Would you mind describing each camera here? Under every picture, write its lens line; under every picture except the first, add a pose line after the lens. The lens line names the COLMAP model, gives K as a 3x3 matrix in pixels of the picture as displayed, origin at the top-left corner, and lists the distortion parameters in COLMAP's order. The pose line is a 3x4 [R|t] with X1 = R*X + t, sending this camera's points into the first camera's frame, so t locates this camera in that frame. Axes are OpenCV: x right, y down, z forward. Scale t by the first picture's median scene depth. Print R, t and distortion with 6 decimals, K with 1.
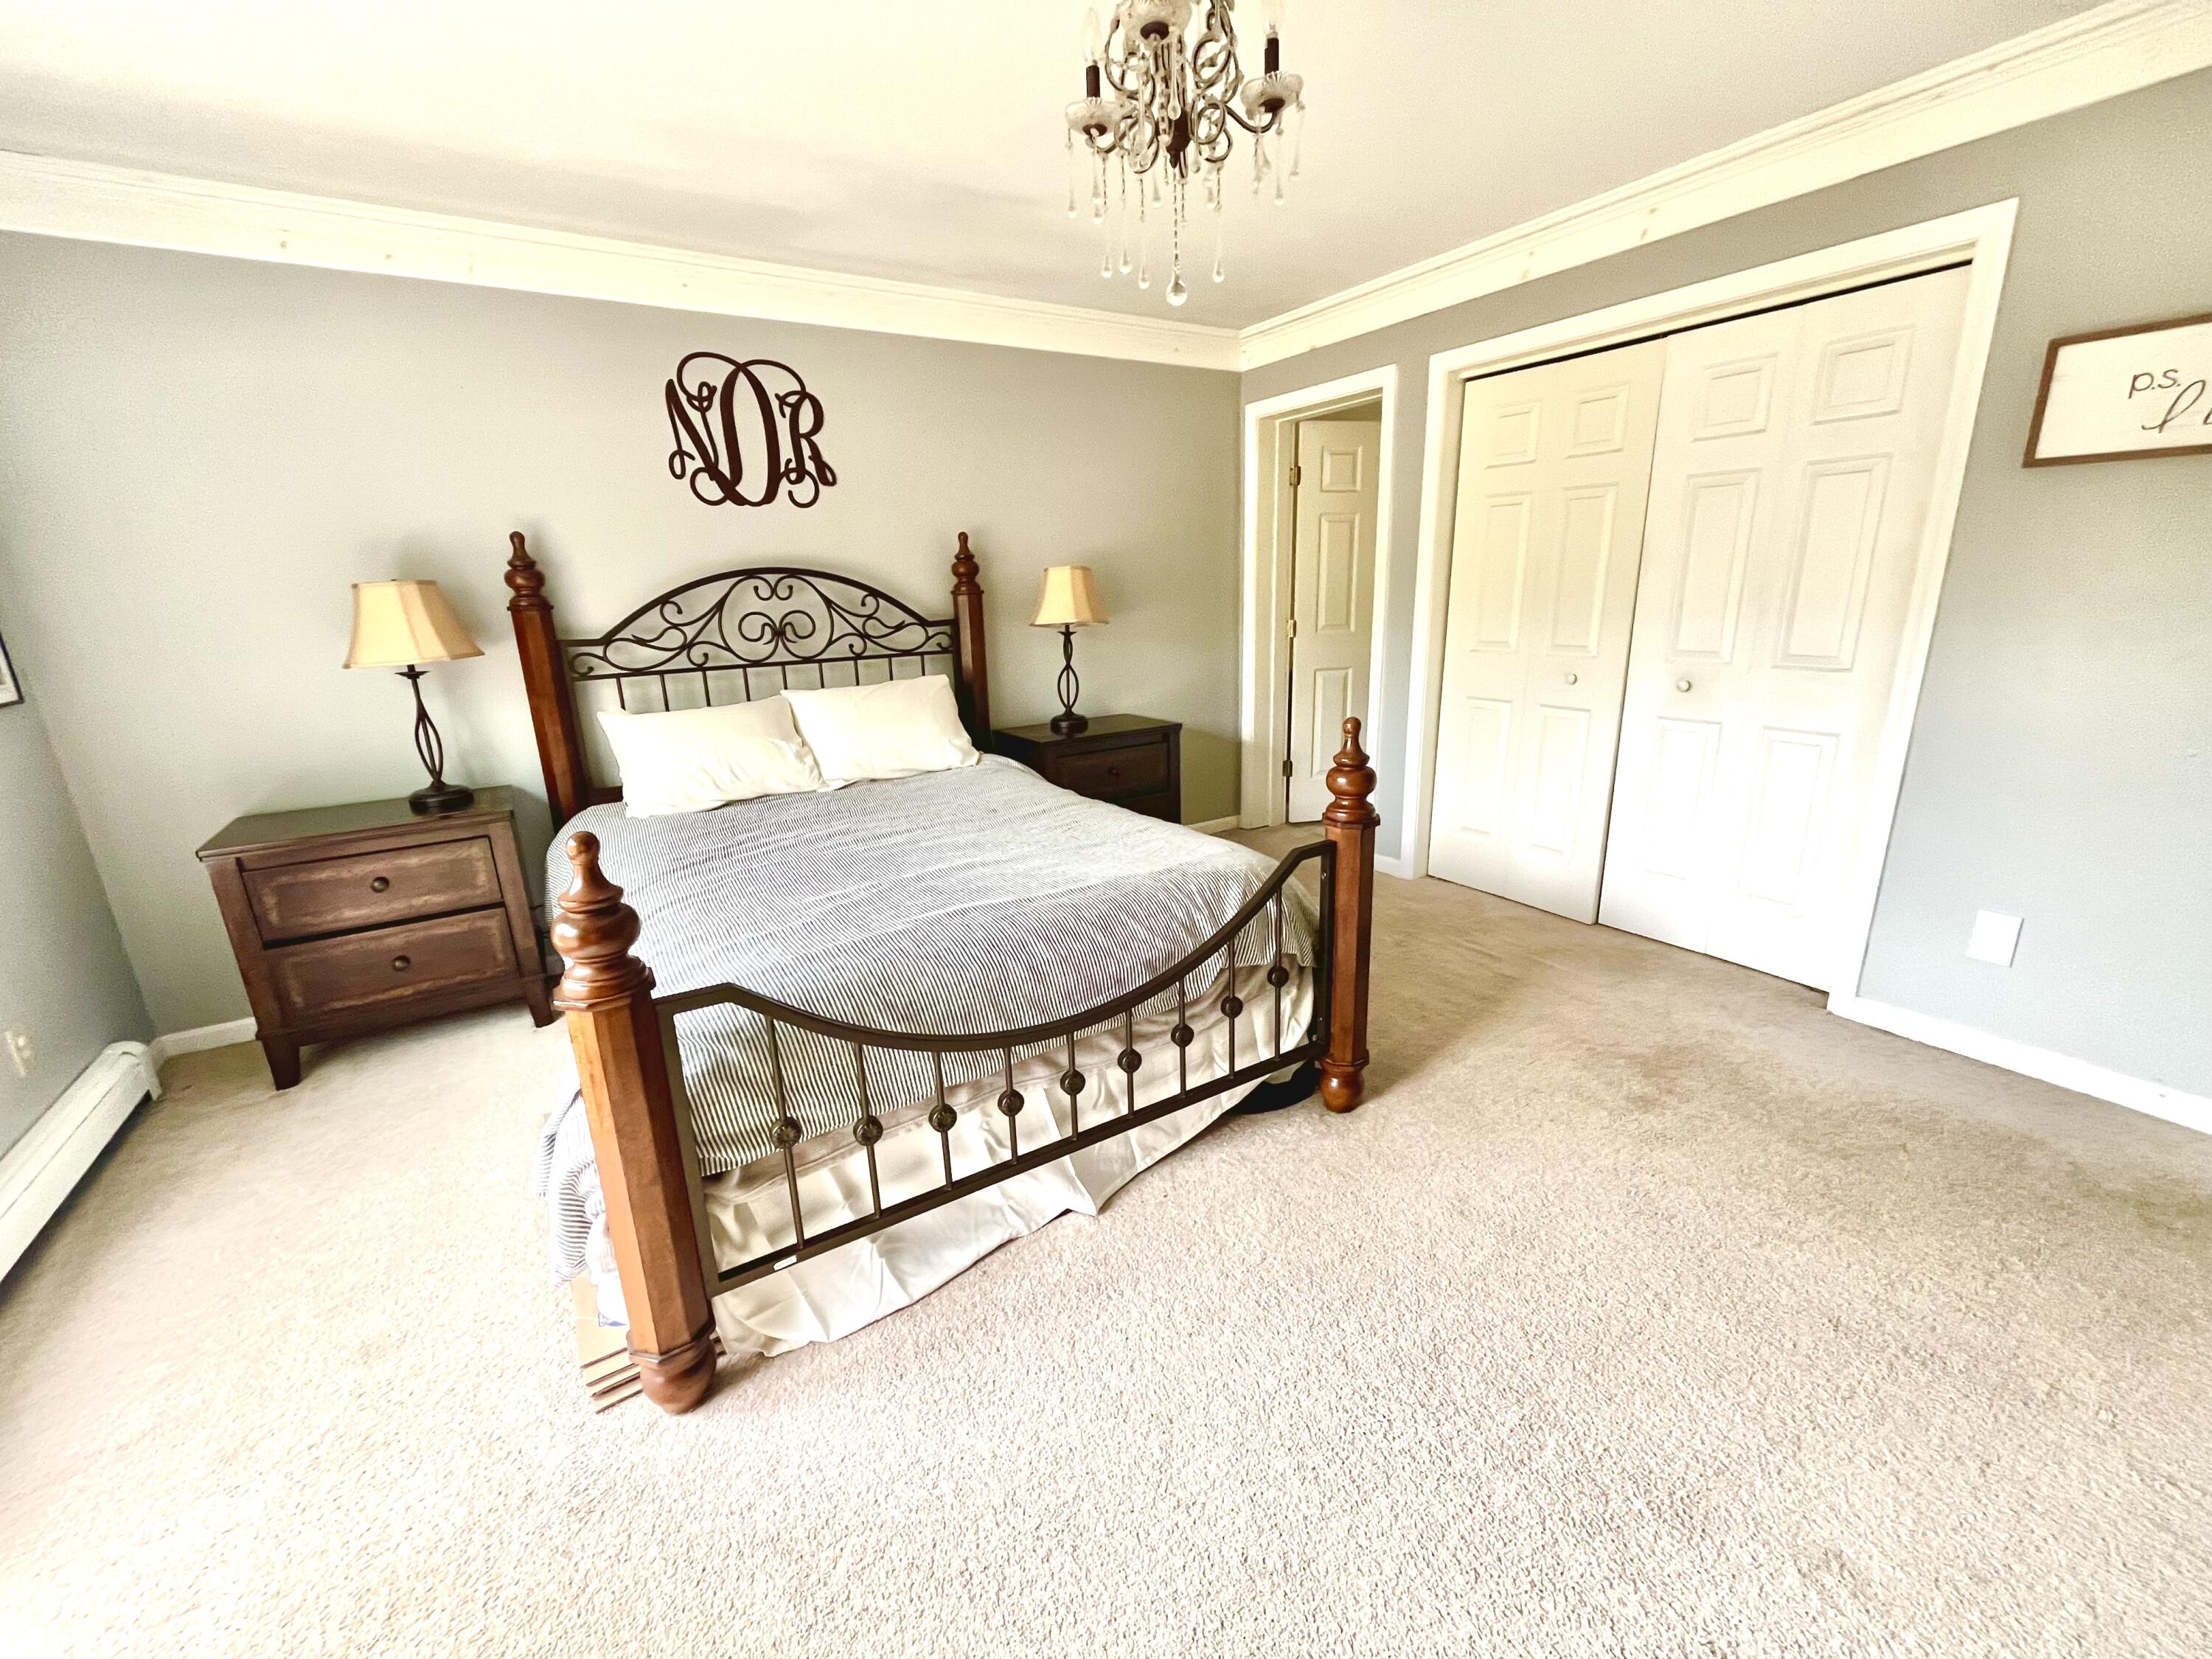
lens RADIAL K [[898.5, 0, 1106.0], [0, 898.5, 829.5], [0, 0, 1]] dist [0.000864, -0.000282]
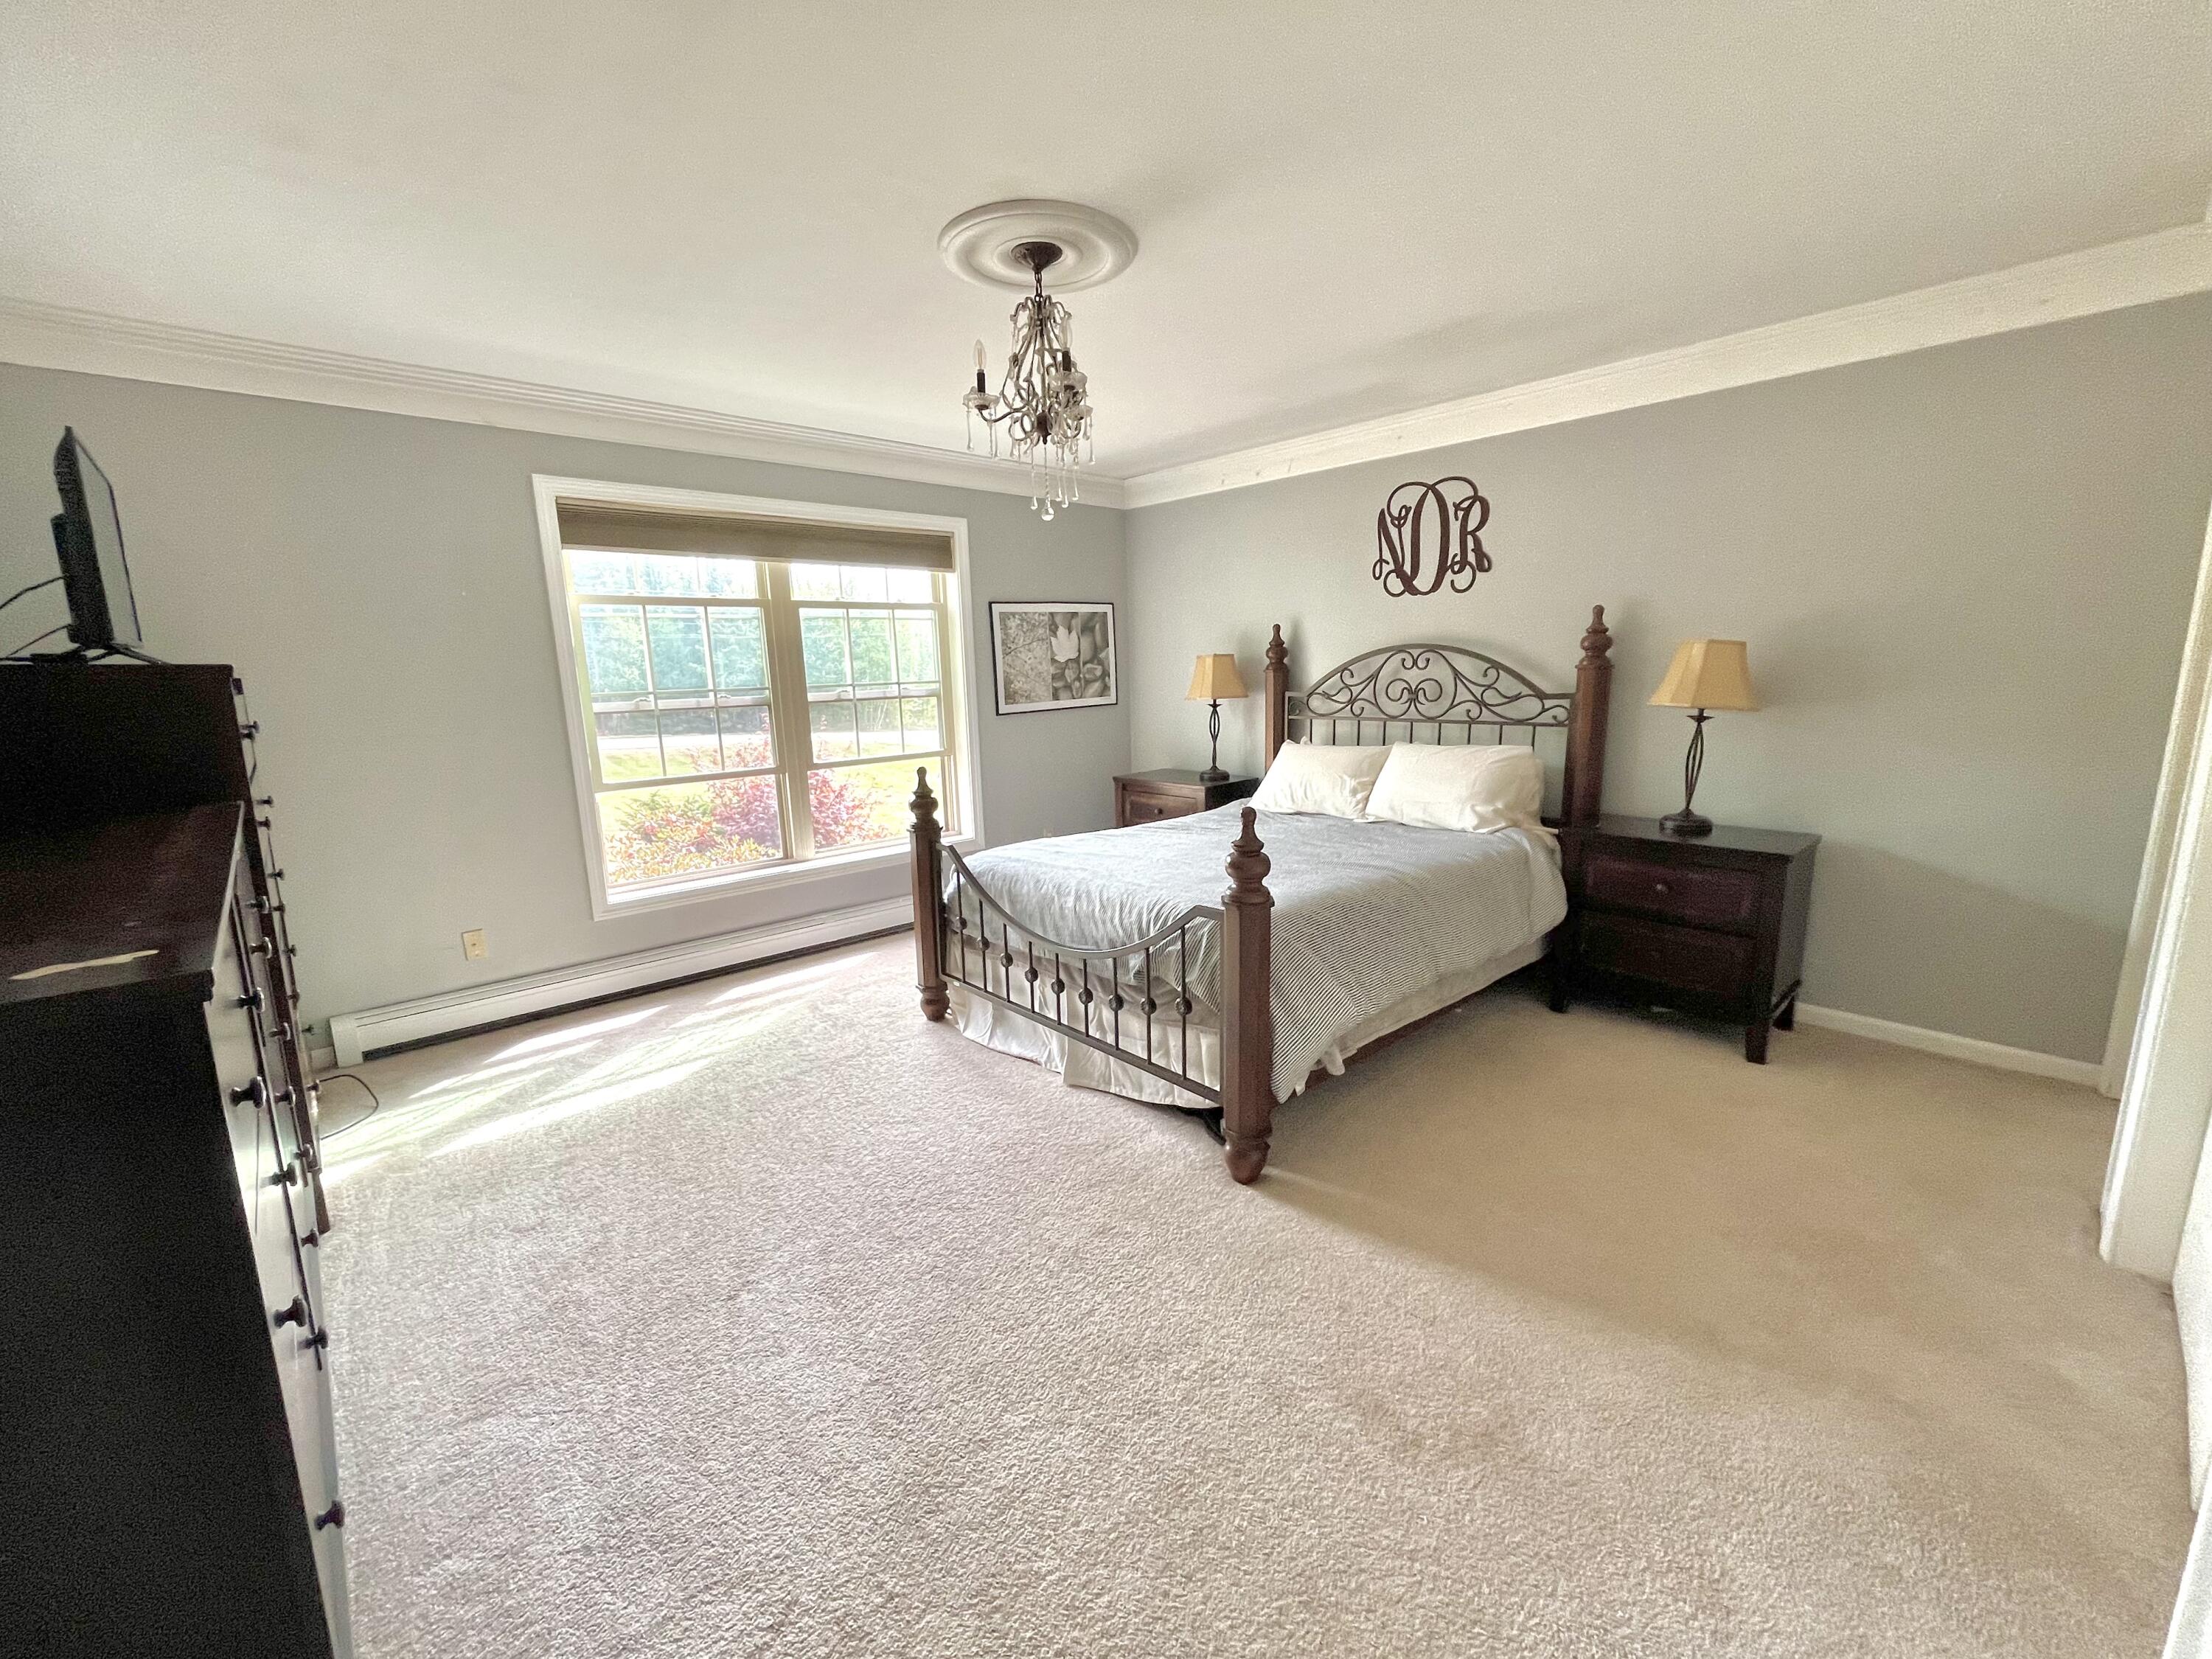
lens RADIAL K [[898.5, 0, 1106.0], [0, 898.5, 829.5], [0, 0, 1]] dist [0.000864, -0.000282]
pose [[0.181503, 0.206234, -0.961522, 0.794116], [-0.242411, 0.956973, 0.159499, -0.140381], [0.953045, 0.204134, 0.223686, 0.367227]]
